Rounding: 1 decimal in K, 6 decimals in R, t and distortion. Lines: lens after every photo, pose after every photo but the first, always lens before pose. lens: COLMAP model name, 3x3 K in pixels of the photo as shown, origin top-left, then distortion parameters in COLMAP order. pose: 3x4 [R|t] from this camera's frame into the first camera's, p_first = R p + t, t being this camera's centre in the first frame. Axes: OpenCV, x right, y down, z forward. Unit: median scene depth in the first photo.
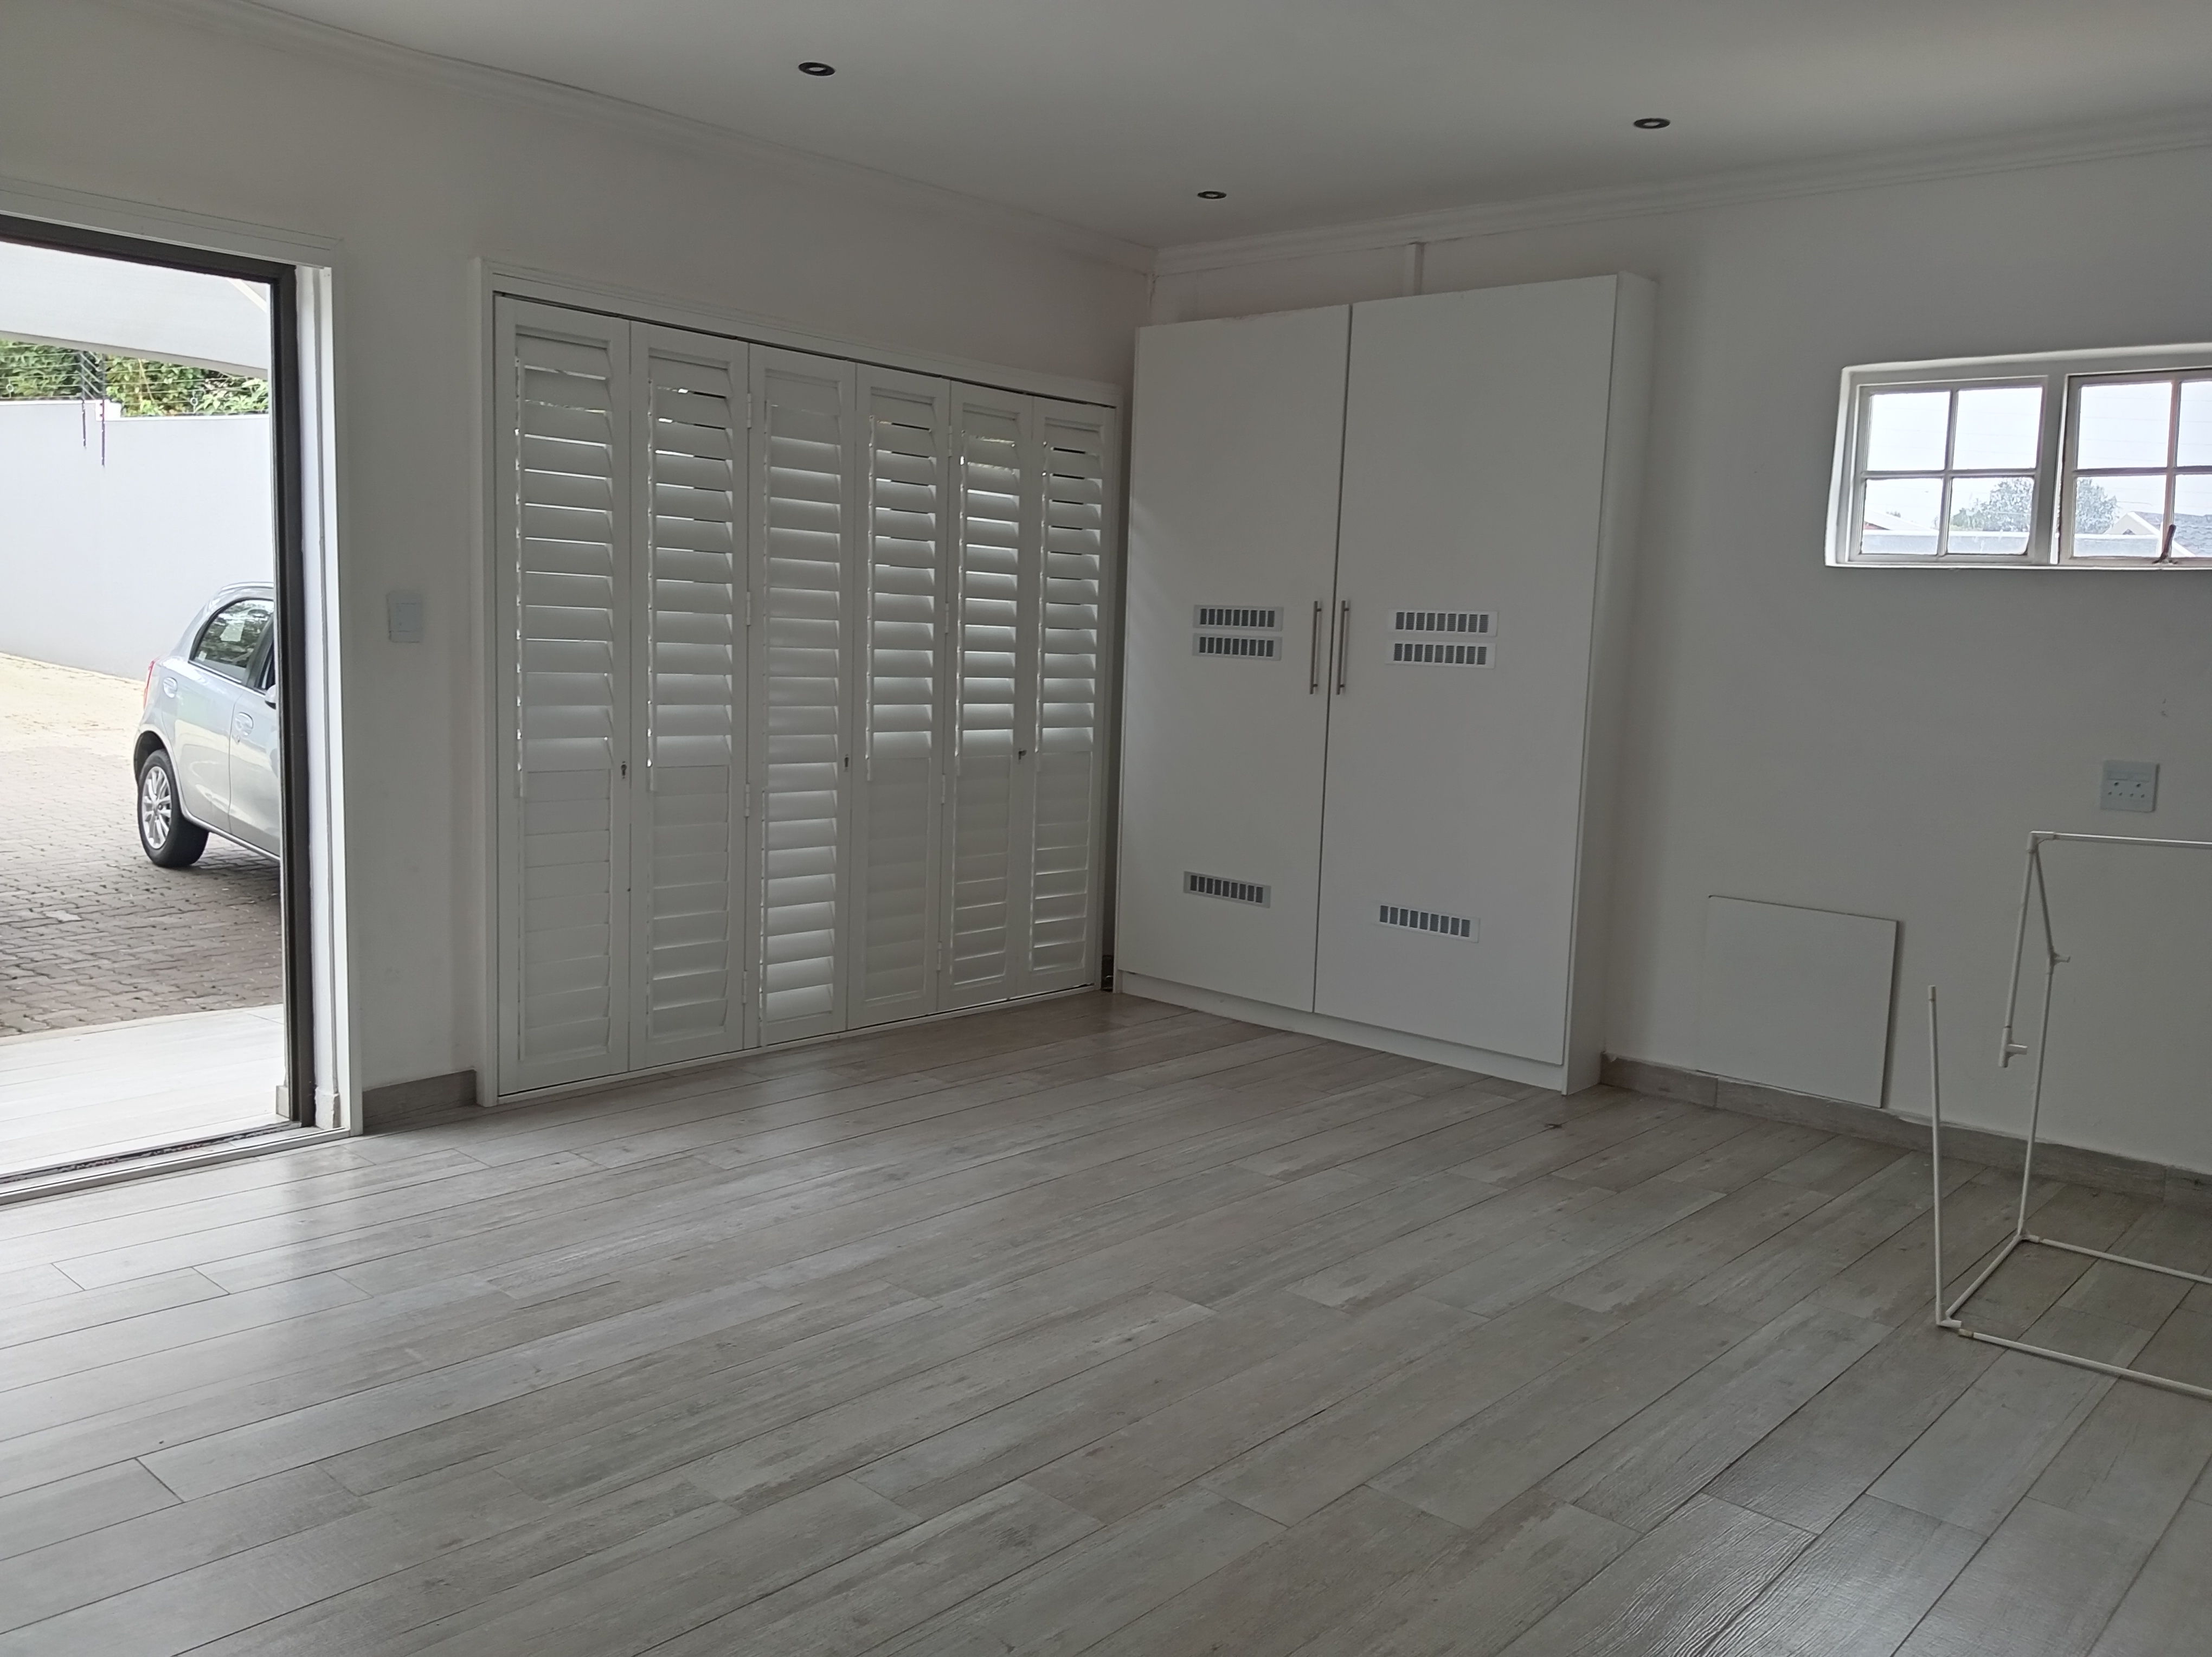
lens RADIAL K [[1739.5, 0, 1106.7], [0, 1739.5, 828.3], [0, 0, 1]] dist [0.079960, -0.139329]
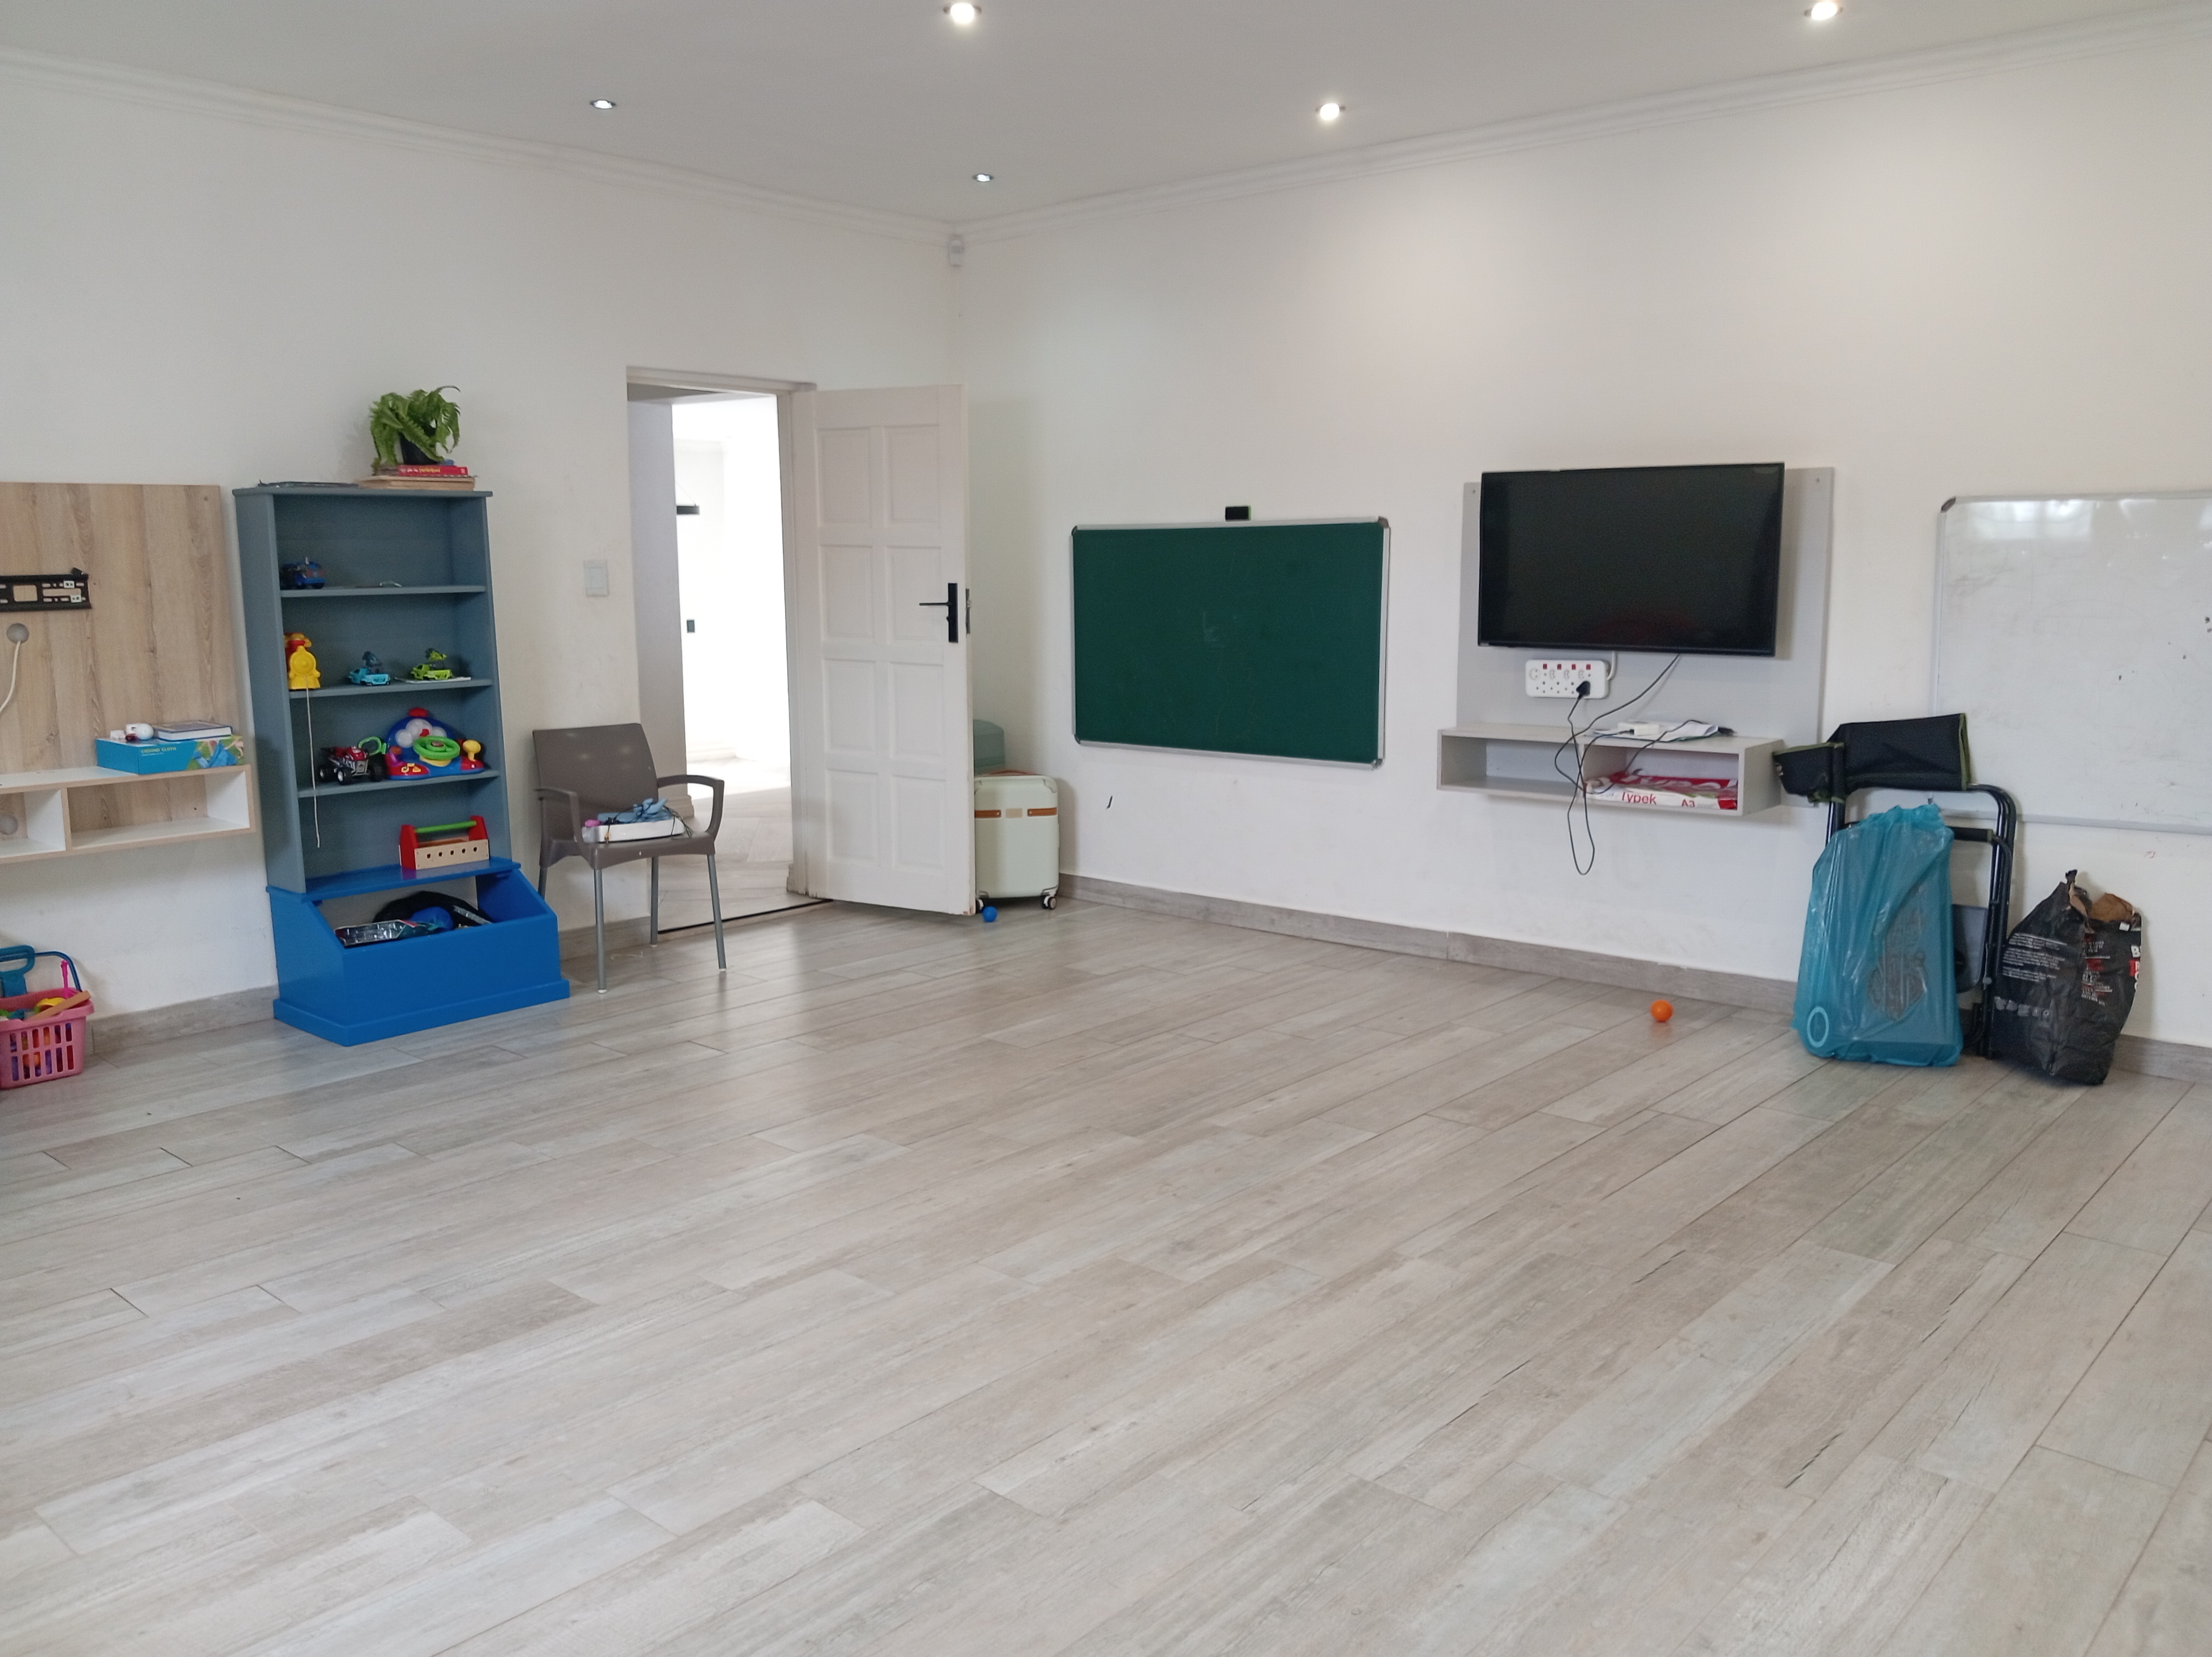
lens RADIAL K [[1739.5, 0, 1104.6], [0, 1739.5, 828.9], [0, 0, 1]] dist [0.079960, -0.139329]
pose [[-0.999379, -0.034346, -0.007892, 0.024756], [-0.035201, 0.962189, 0.270100, -0.212631], [-0.001684, 0.270210, -0.962800, 1.761394]]
